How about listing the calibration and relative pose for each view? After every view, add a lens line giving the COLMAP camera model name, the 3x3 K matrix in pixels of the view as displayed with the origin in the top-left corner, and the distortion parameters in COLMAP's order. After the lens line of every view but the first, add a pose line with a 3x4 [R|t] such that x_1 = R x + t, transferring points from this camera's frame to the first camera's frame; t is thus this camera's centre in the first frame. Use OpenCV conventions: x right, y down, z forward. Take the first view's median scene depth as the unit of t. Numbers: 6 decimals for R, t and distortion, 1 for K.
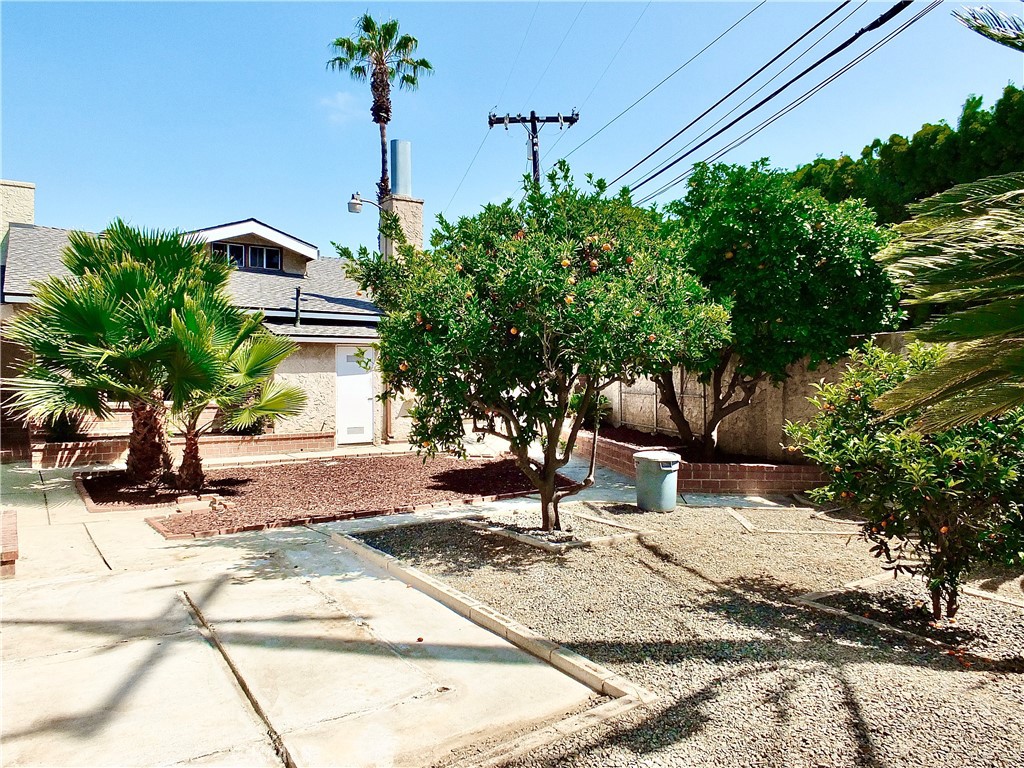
lens RADIAL K [[701.3, 0, 510.7], [0, 701.3, 383.0], [0, 0, 1]] dist [-0.035295, 0.005340]
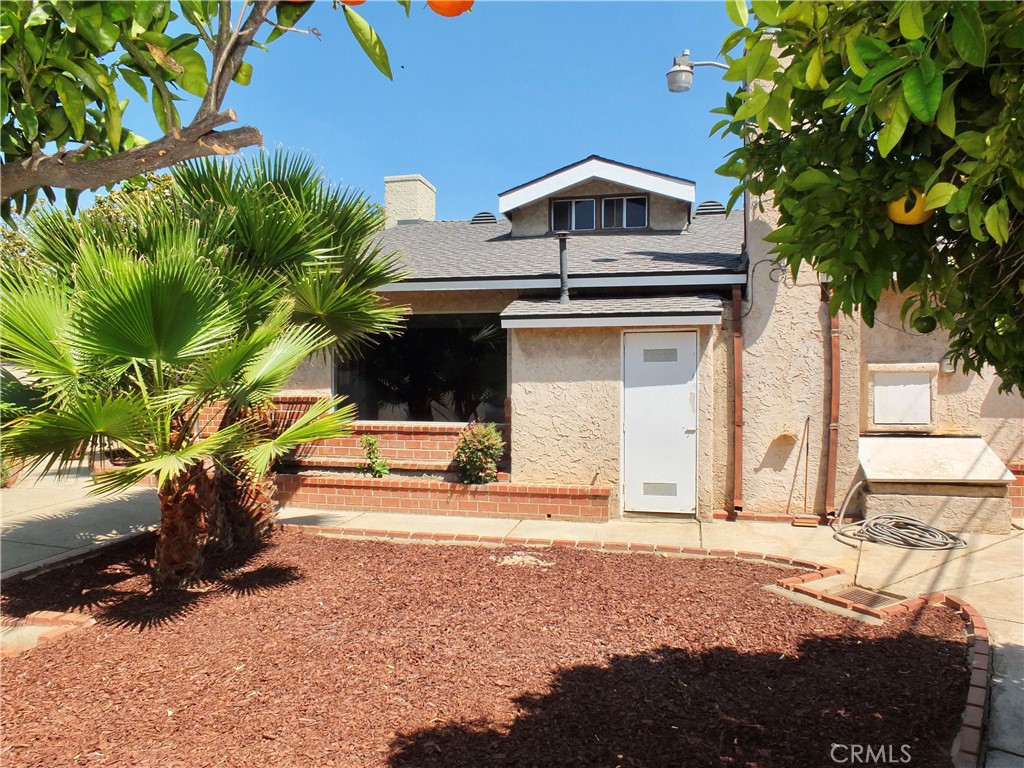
lens RADIAL K [[701.3, 0, 508.8], [0, 701.3, 386.5], [0, 0, 1]] dist [-0.035295, 0.005340]
pose [[0.658439, 0.007110, -0.752600, 0.091475], [-0.010844, 0.999941, -0.000041, -0.008367], [0.752556, 0.008188, 0.658478, 0.487758]]
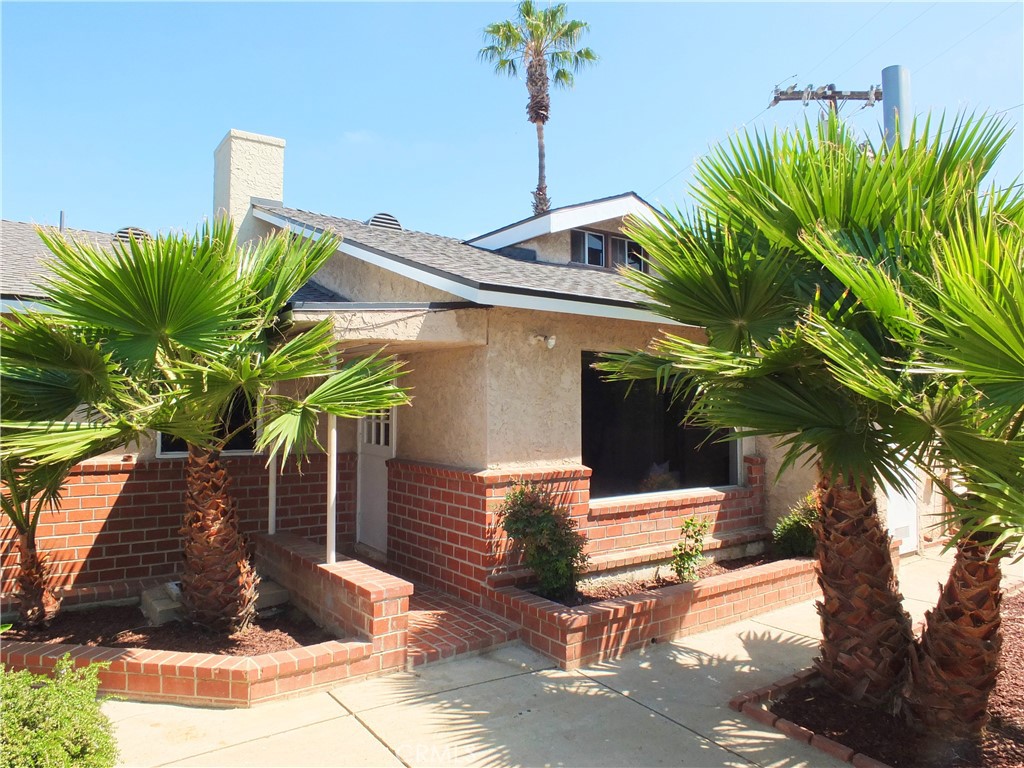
lens RADIAL K [[701.3, 0, 514.6], [0, 701.3, 380.9], [0, 0, 1]] dist [-0.035295, 0.005340]
pose [[0.999961, -0.002930, 0.008390, -0.485737], [0.003379, 0.998531, -0.054084, -0.025907], [-0.008219, 0.054110, 0.998501, 0.360852]]
